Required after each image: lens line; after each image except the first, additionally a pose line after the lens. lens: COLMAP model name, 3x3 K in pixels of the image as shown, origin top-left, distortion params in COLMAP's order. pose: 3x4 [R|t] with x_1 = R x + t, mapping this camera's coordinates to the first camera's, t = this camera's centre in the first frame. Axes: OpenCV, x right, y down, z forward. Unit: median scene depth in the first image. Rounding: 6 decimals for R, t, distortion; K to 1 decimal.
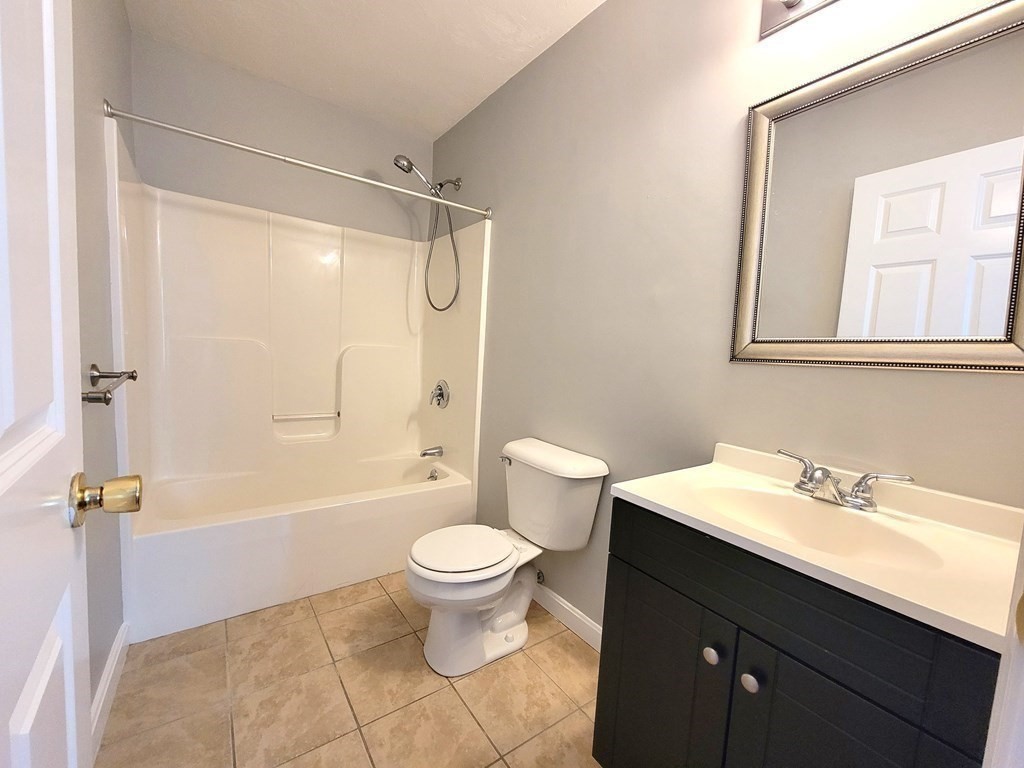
lens RADIAL K [[419.5, 0, 509.0], [0, 419.5, 385.8], [0, 0, 1]] dist [-0.000651, -0.000207]
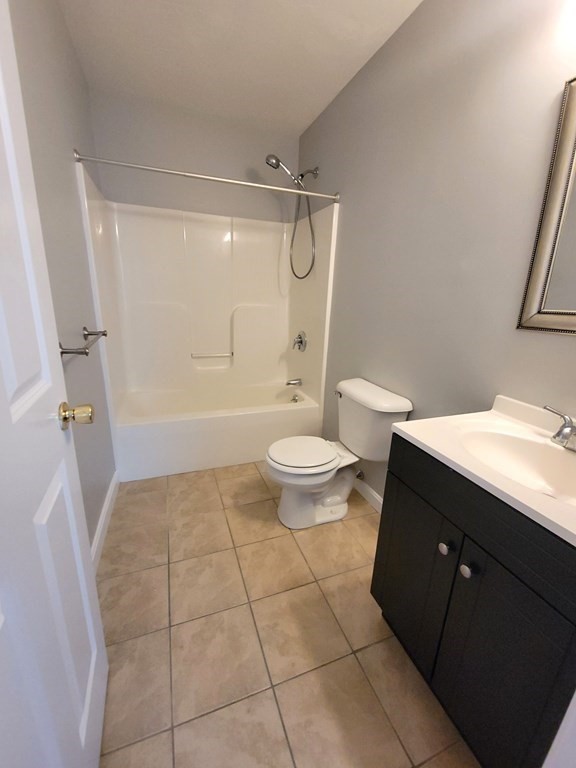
lens RADIAL K [[314.5, 0, 287.8], [0, 314.5, 381.8], [0, 0, 1]] dist [-0.000410, -0.000521]
pose [[0.966237, 0.051962, -0.252361, 0.104152], [-0.007649, 0.984806, 0.173491, -0.045771], [0.257541, -0.165703, 0.951953, -0.026820]]
